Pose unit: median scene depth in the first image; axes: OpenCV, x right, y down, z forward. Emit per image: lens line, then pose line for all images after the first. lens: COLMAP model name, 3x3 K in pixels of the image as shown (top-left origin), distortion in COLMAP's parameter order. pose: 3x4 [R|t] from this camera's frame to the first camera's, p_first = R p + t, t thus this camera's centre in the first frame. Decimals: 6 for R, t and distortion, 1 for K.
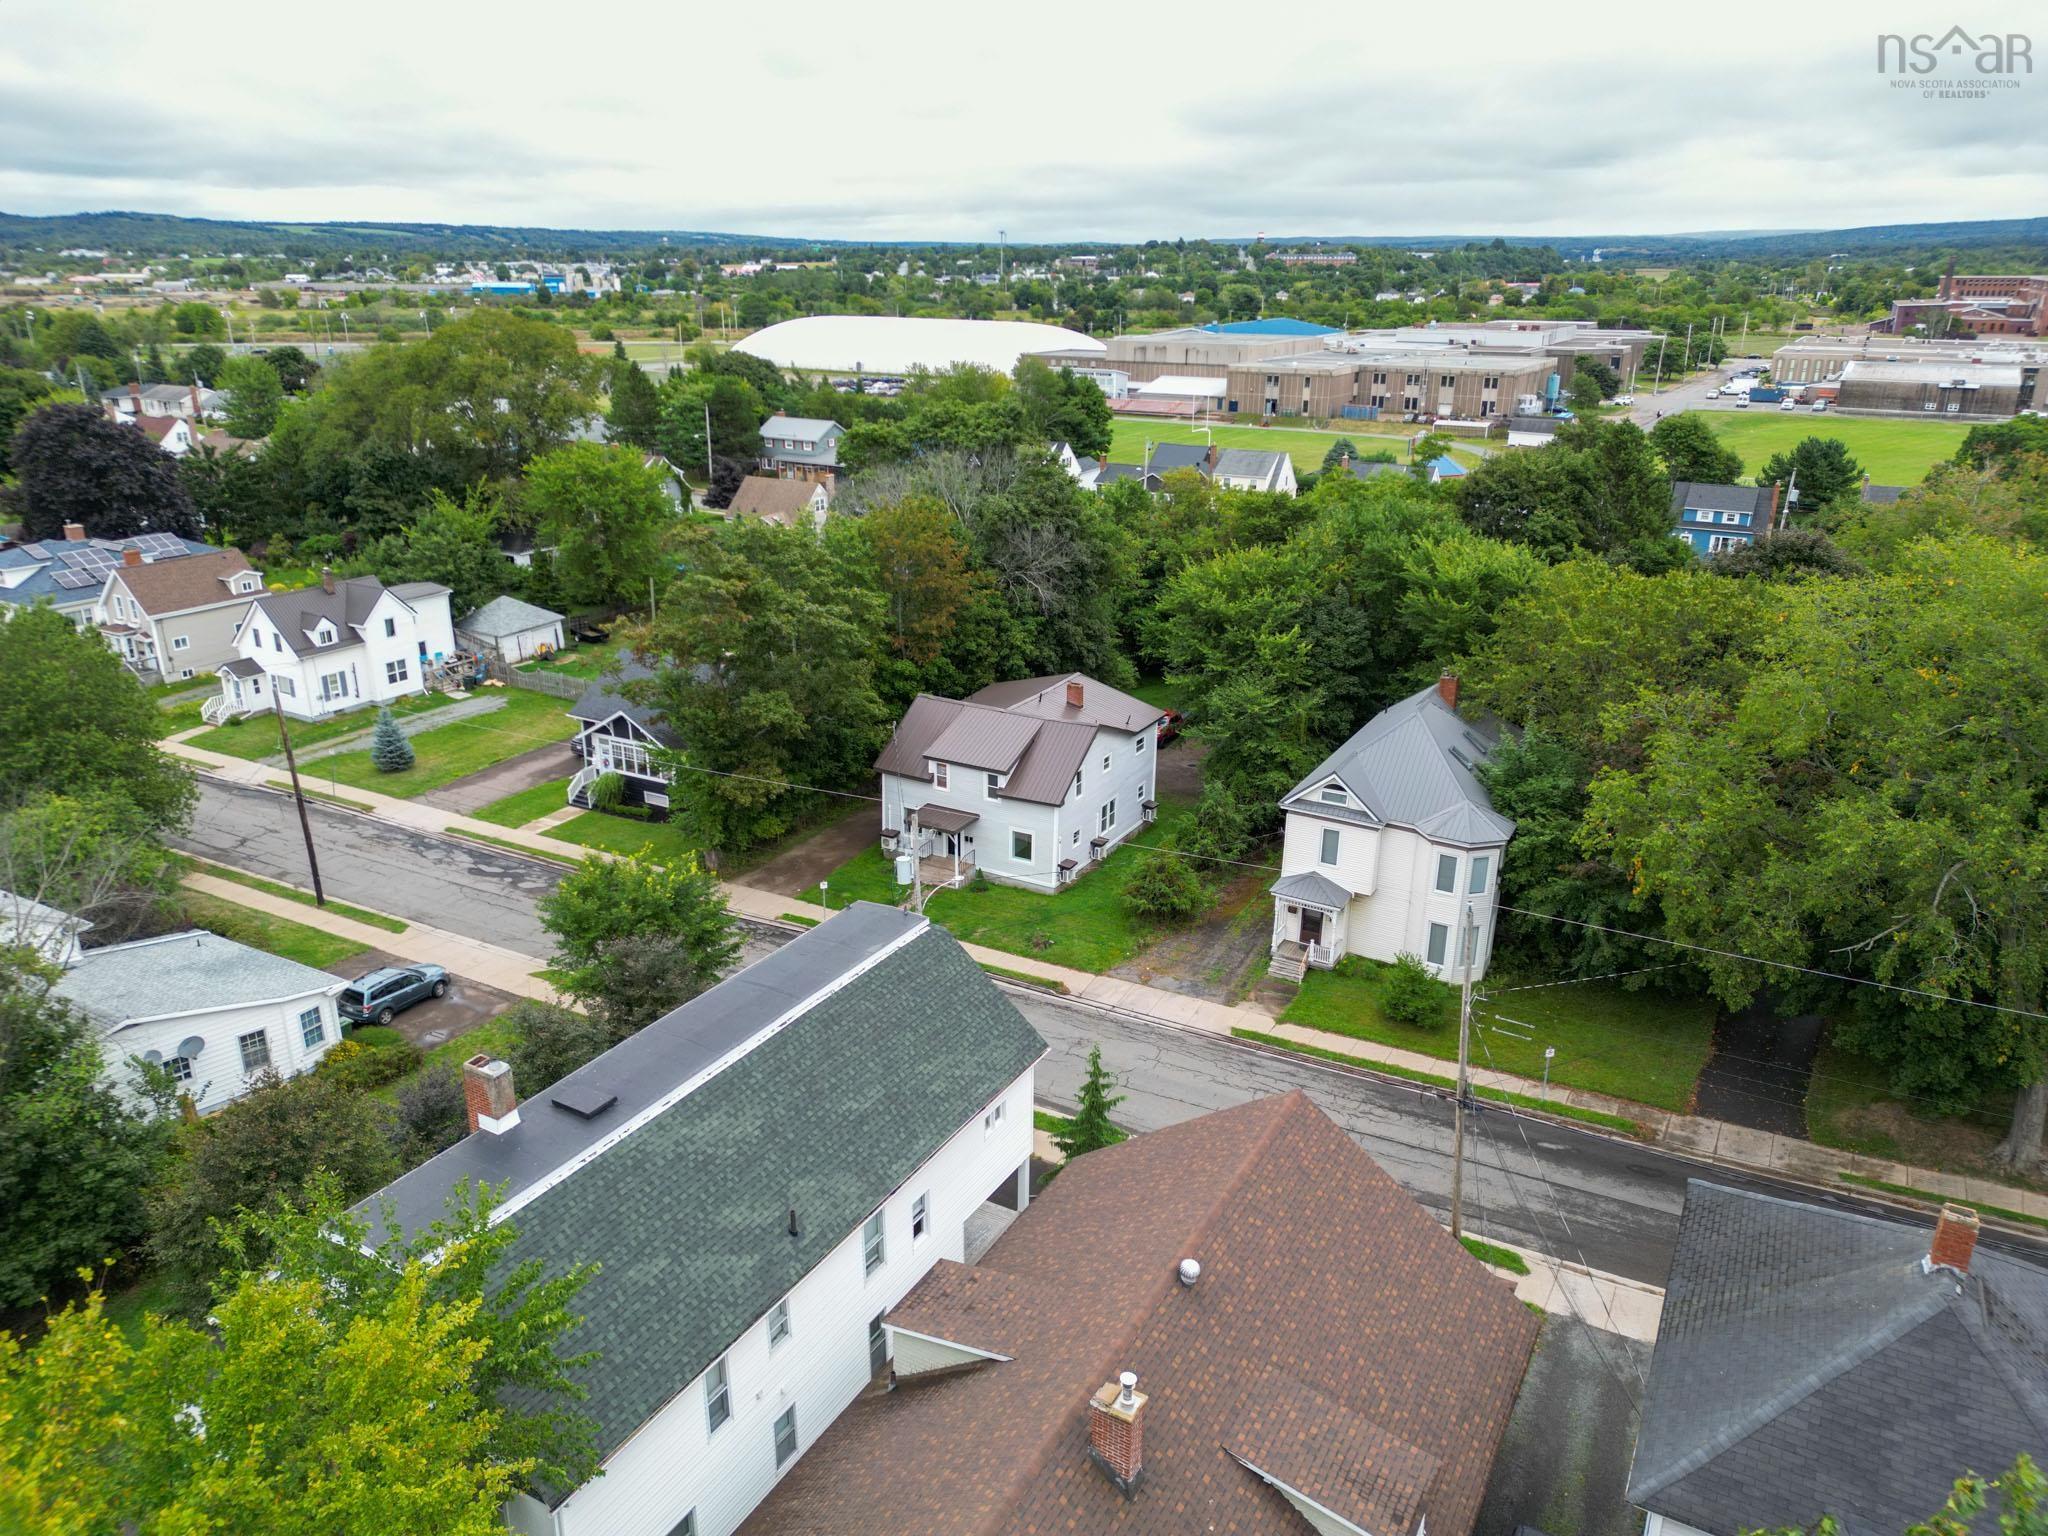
lens RADIAL K [[1422.7, 0, 1024.0], [0, 1422.7, 768.0], [0, 0, 1]] dist [0.085745, -0.092564]
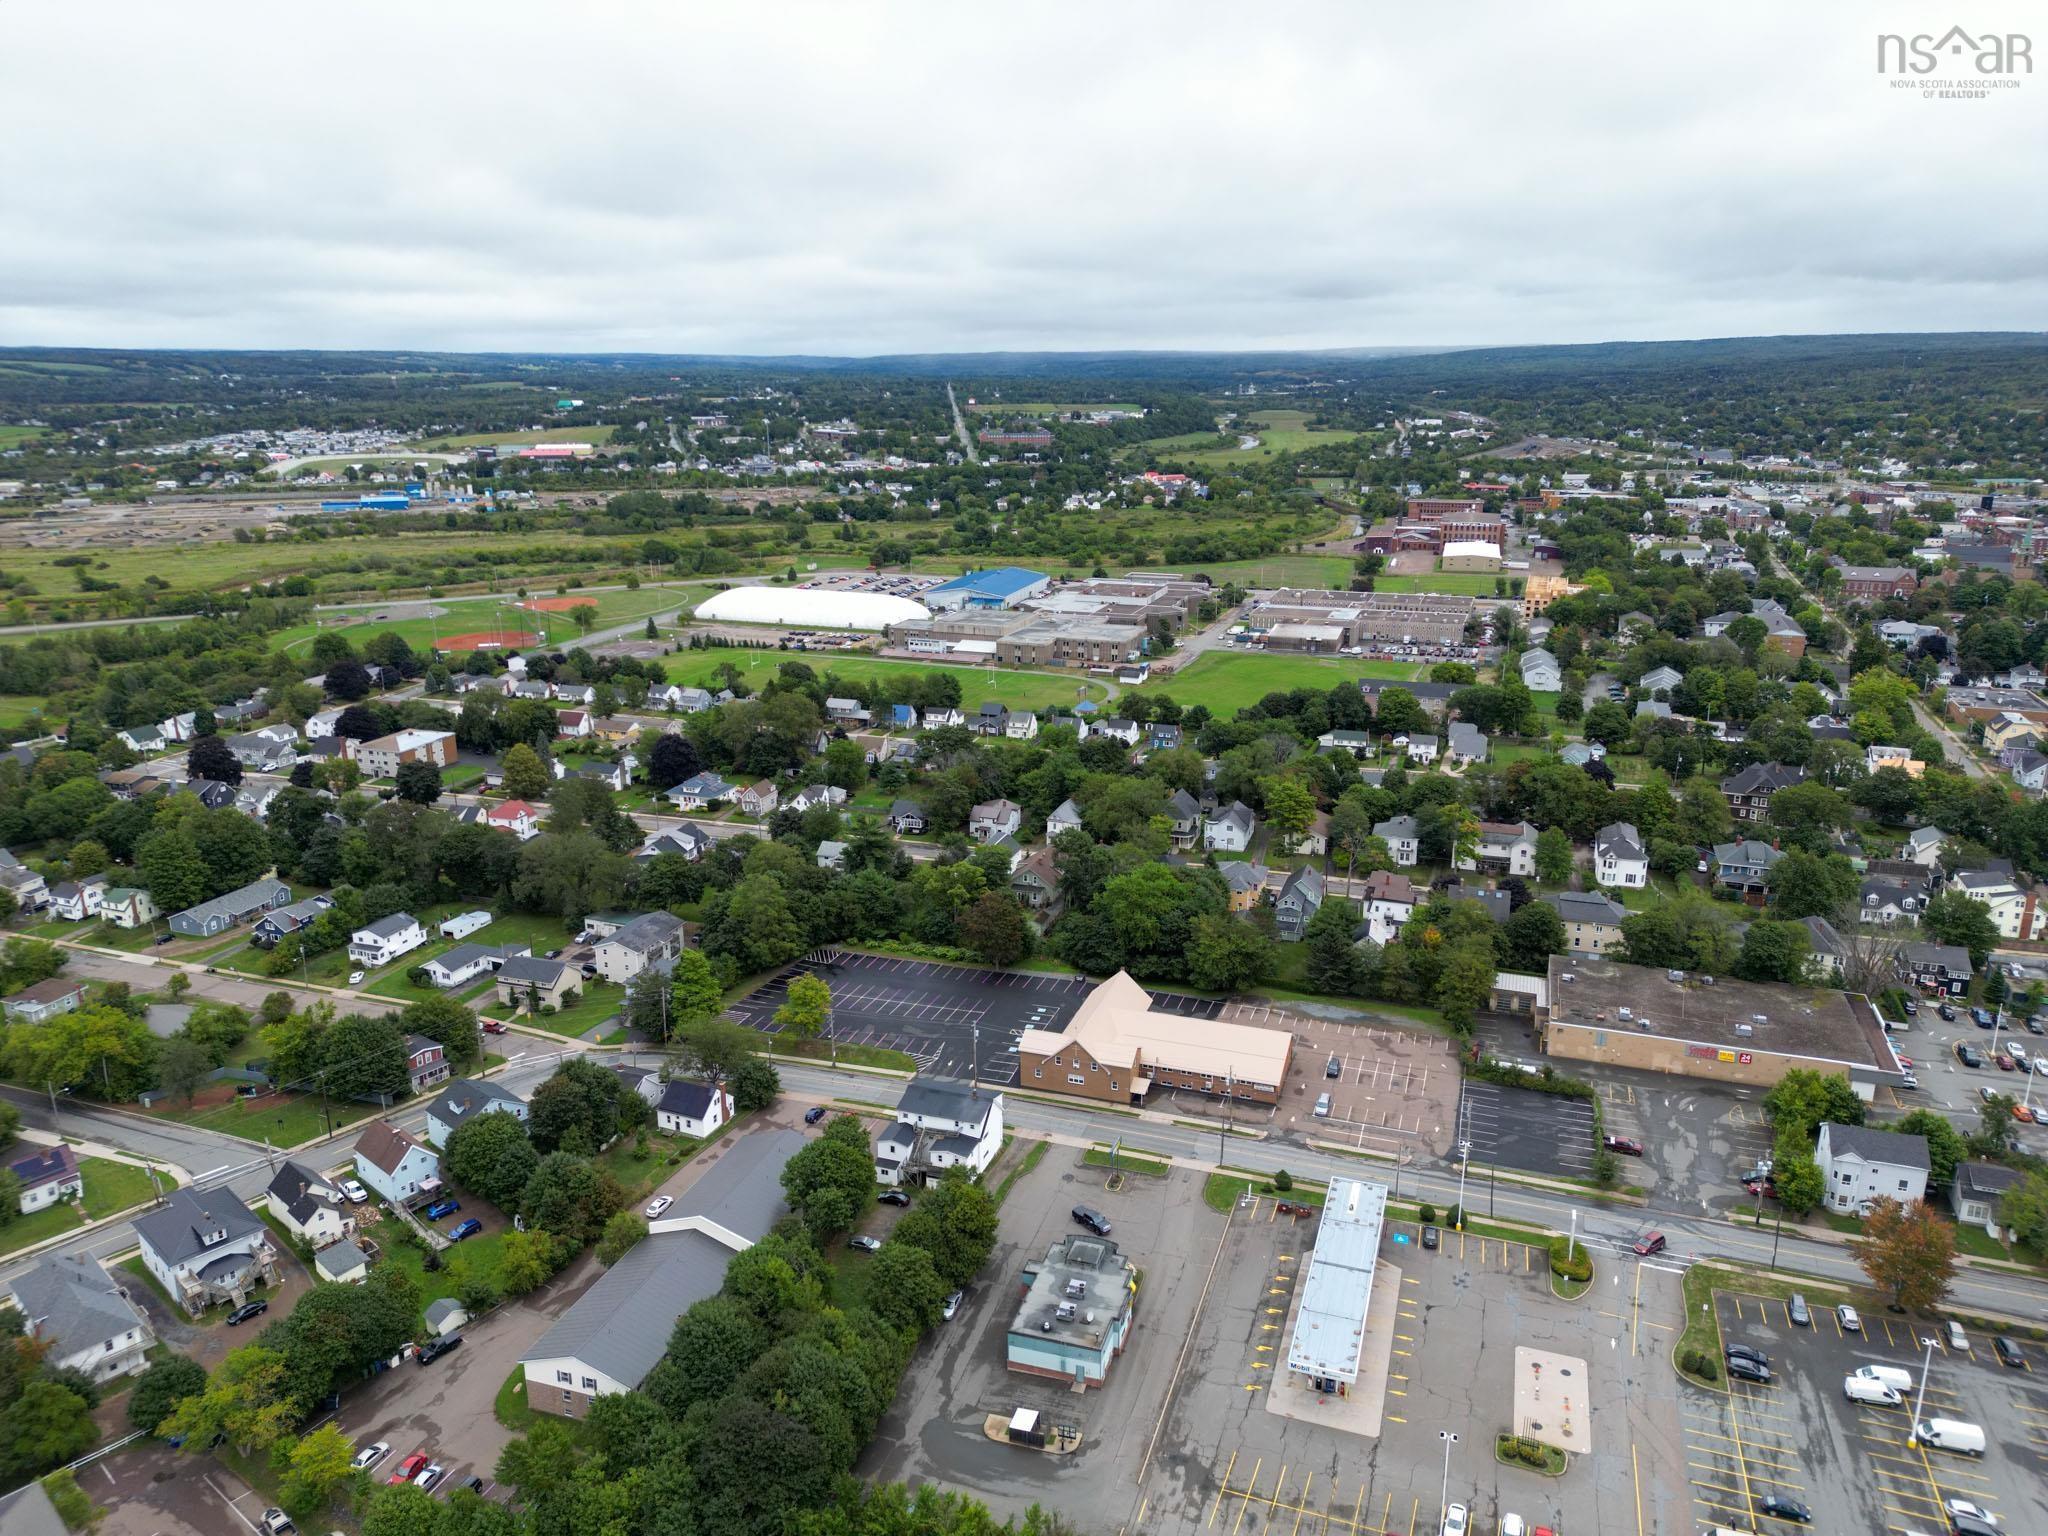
lens RADIAL K [[1415.1, 0, 1024.0], [0, 1415.1, 768.0], [0, 0, 1]] dist [0.113471, -0.134837]
pose [[0.980767, -0.060229, 0.185658, -0.555396], [0.072000, 0.995756, -0.057319, 0.078684], [-0.181418, 0.069583, 0.980941, -2.677611]]
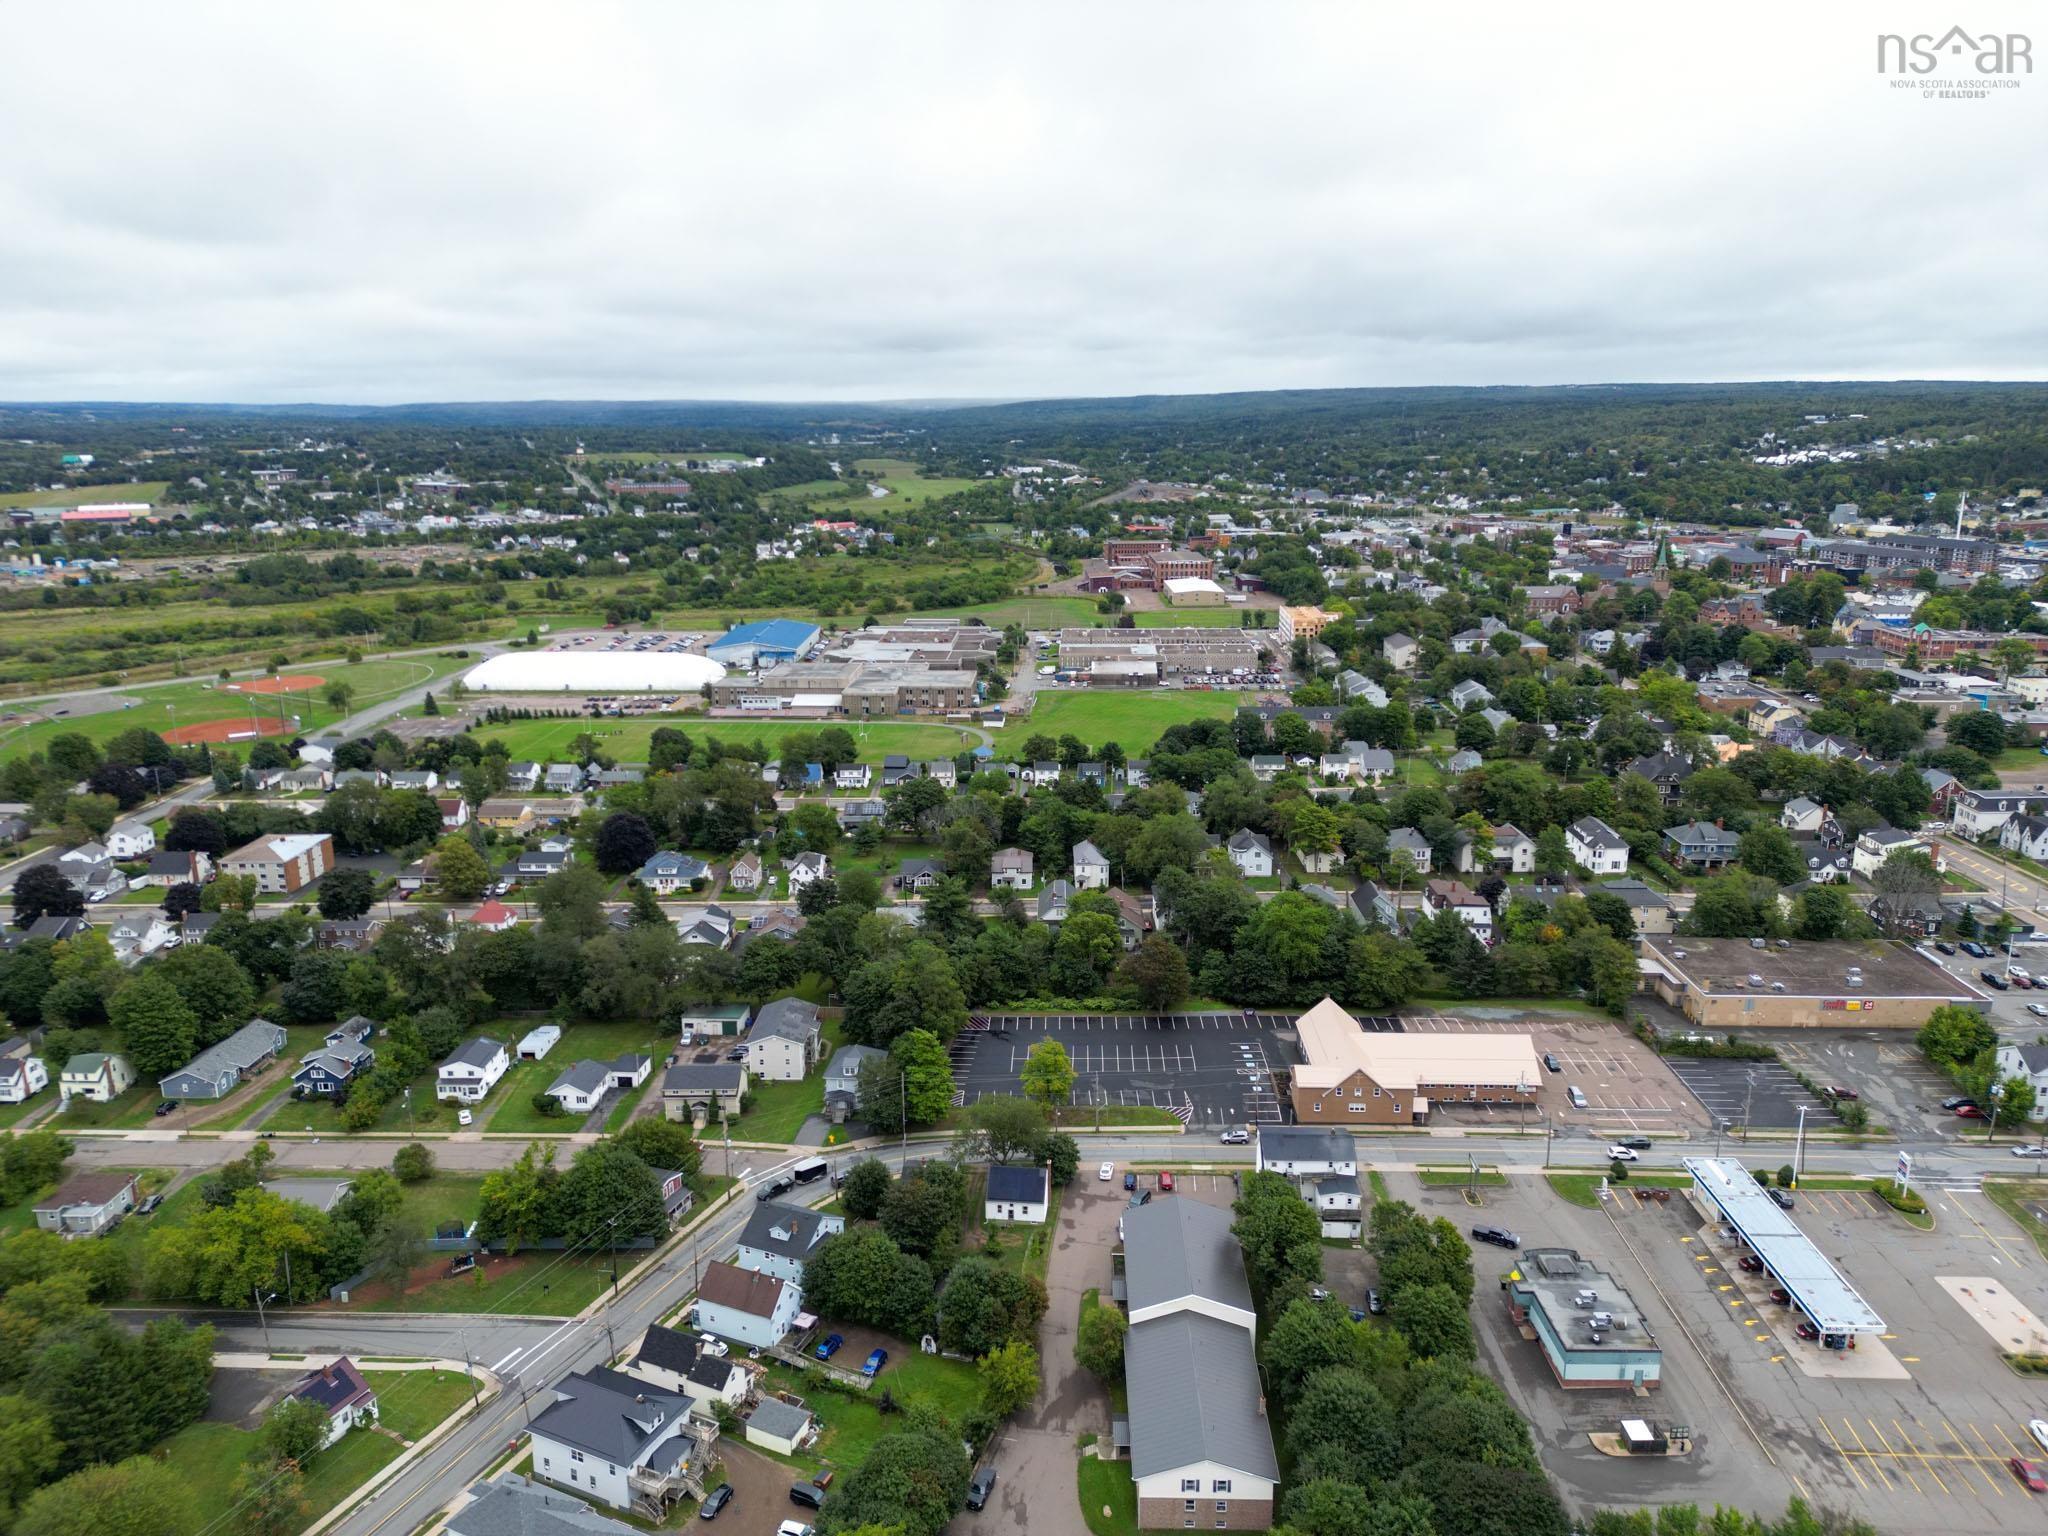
lens RADIAL K [[1415.1, 0, 1024.0], [0, 1415.1, 768.0], [0, 0, 1]] dist [0.113471, -0.134837]
pose [[0.877394, -0.126846, 0.462699, -1.492339], [0.170413, 0.983924, -0.053409, -0.050071], [-0.448486, 0.125711, 0.884905, -2.328130]]
